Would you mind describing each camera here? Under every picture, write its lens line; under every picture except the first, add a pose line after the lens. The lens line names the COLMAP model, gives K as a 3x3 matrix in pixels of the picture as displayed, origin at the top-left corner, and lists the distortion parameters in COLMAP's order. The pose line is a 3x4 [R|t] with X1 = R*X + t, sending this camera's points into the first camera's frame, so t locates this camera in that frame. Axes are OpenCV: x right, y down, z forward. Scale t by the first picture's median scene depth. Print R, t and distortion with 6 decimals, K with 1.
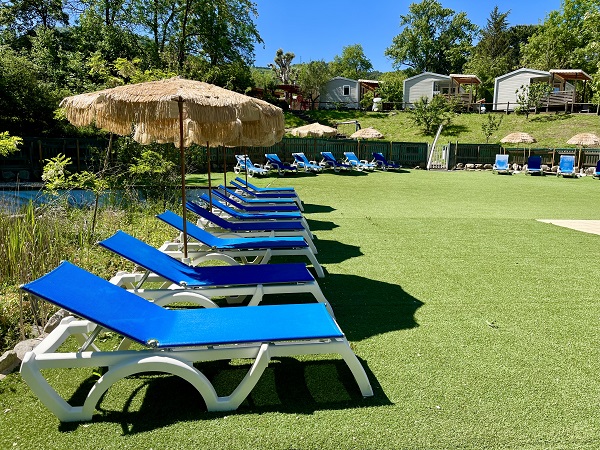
lens RADIAL K [[458.5, 0, 304.9], [0, 458.5, 225.1], [0, 0, 1]] dist [0.076484, -0.110247]
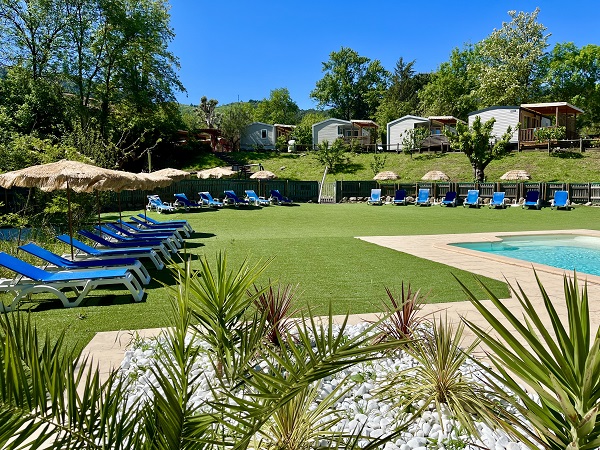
lens RADIAL K [[458.8, 0, 300.0], [0, 458.8, 225.0], [0, 0, 1]] dist [0.074115, -0.103447]
pose [[0.993056, -0.035417, 0.112184, 0.056994], [0.043727, 0.996409, -0.072501, 0.014643], [-0.109213, 0.076904, 0.991039, -0.118724]]
